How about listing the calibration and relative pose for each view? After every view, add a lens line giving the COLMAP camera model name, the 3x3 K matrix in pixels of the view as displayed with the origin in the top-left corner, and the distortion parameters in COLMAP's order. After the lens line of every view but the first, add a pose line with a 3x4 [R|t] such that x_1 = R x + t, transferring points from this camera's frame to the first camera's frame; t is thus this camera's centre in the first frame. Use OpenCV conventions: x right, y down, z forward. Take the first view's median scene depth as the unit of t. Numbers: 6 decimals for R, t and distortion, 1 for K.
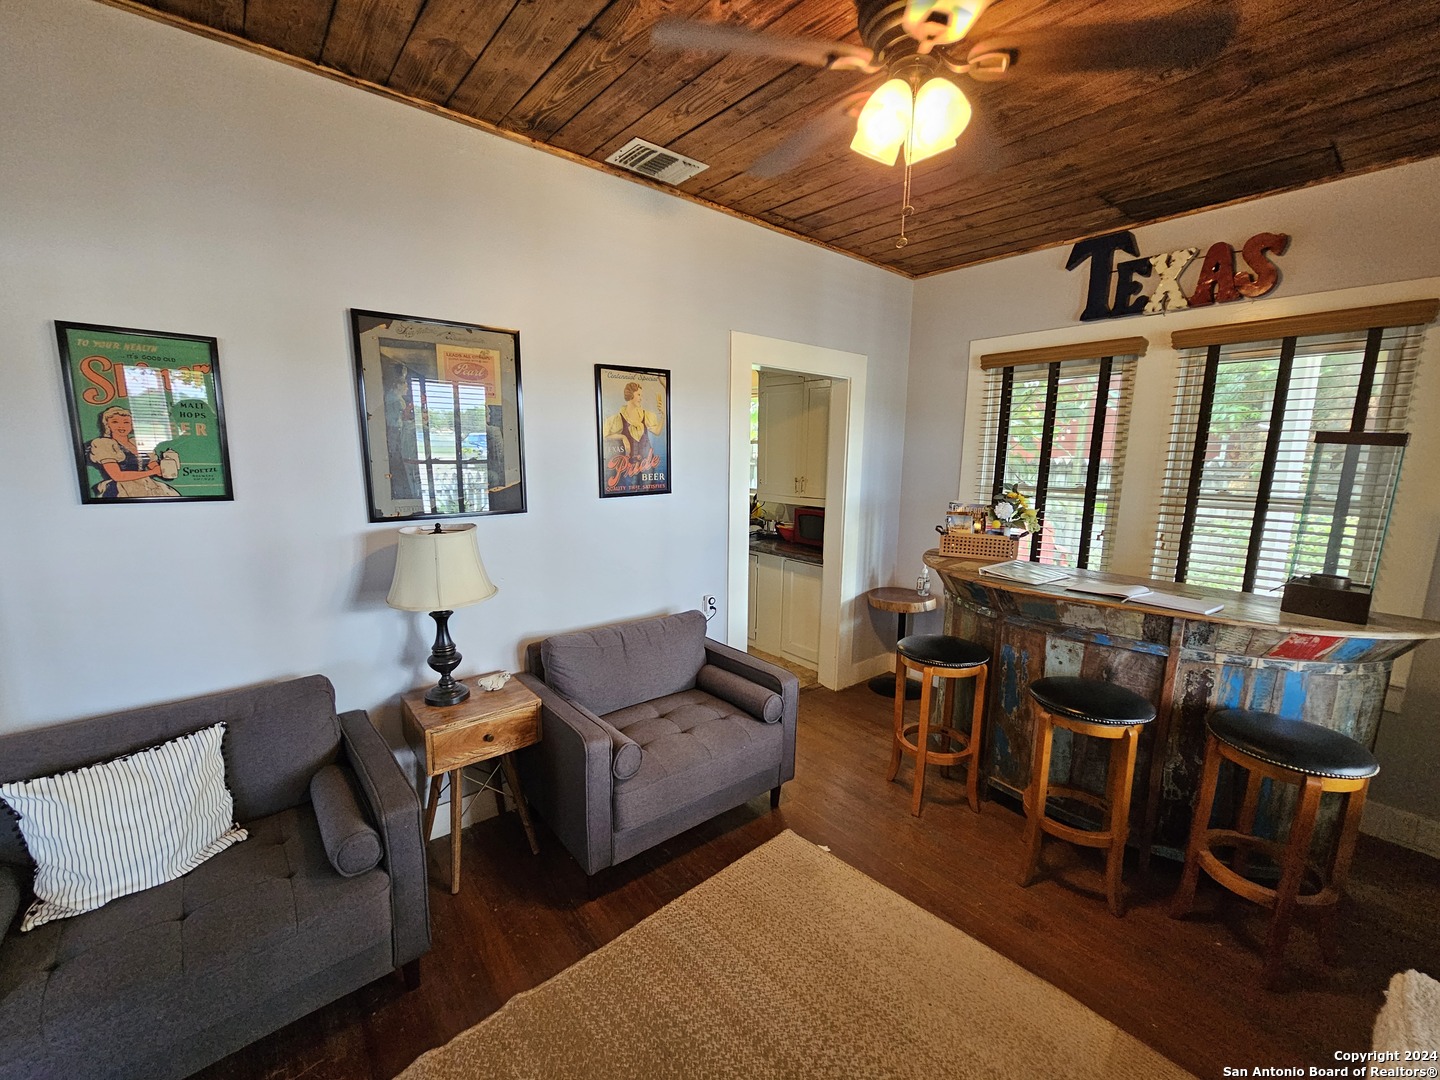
lens RADIAL K [[591.2, 0, 714.9], [0, 591.2, 548.2], [0, 0, 1]] dist [-0.000763, 0.000746]
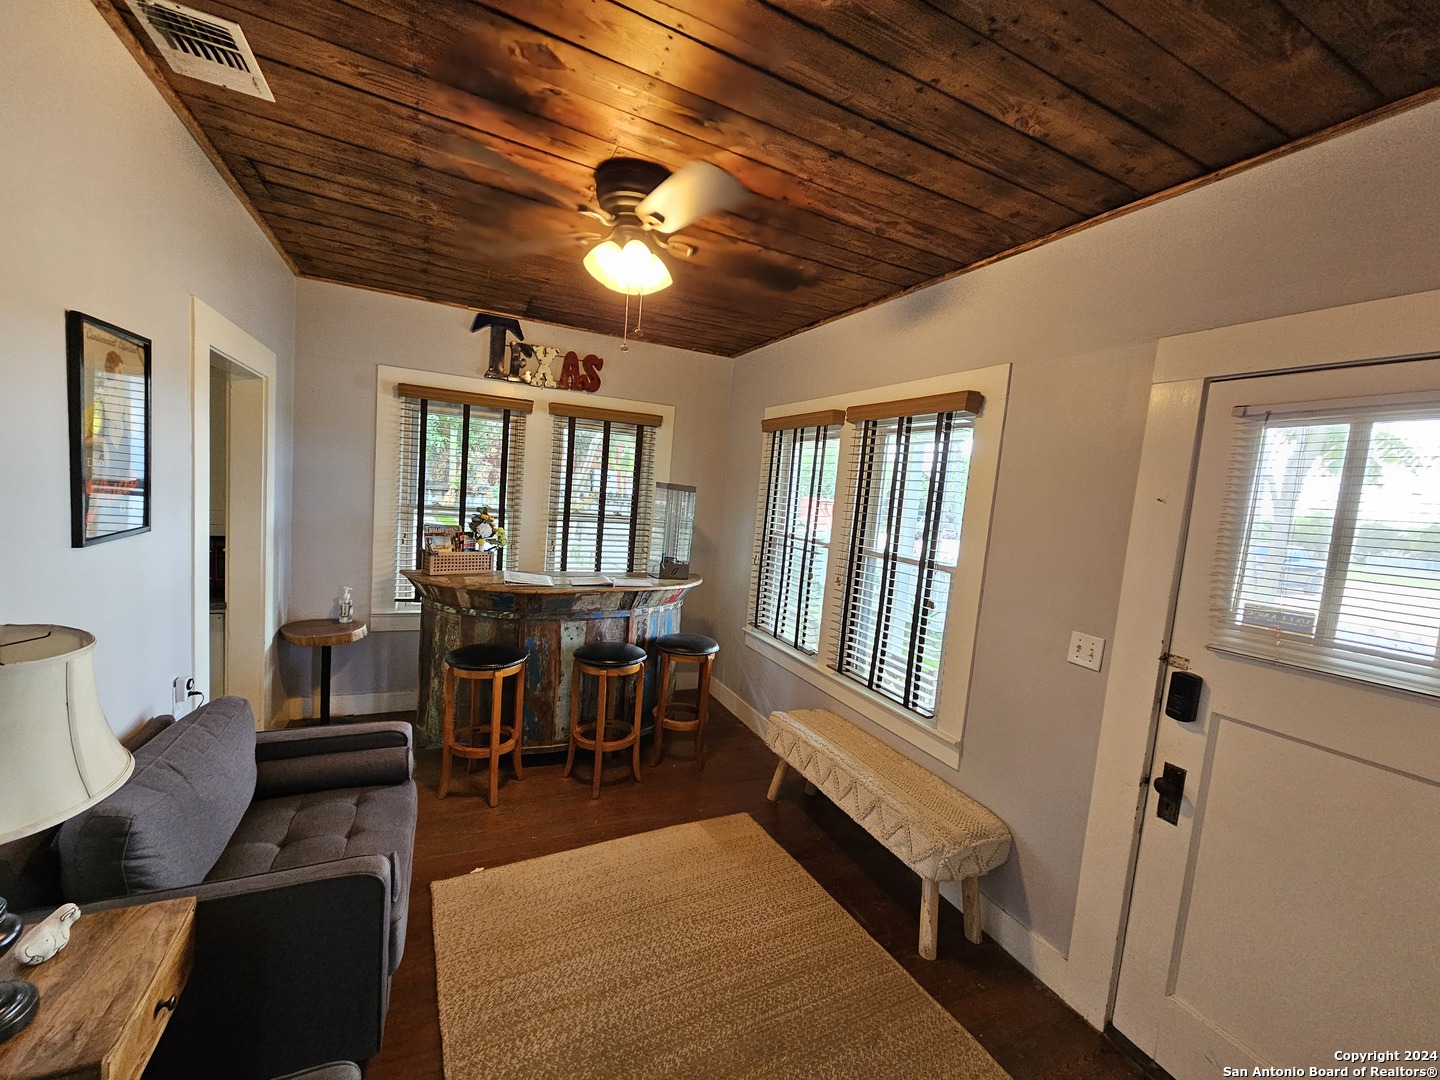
lens RADIAL K [[591.2, 0, 714.9], [0, 591.2, 548.2], [0, 0, 1]] dist [-0.000763, 0.000746]
pose [[0.252433, -0.081648, 0.964163, -0.589395], [0.086308, 0.994362, 0.061609, -0.067007], [-0.963758, 0.067662, 0.258057, 0.273435]]
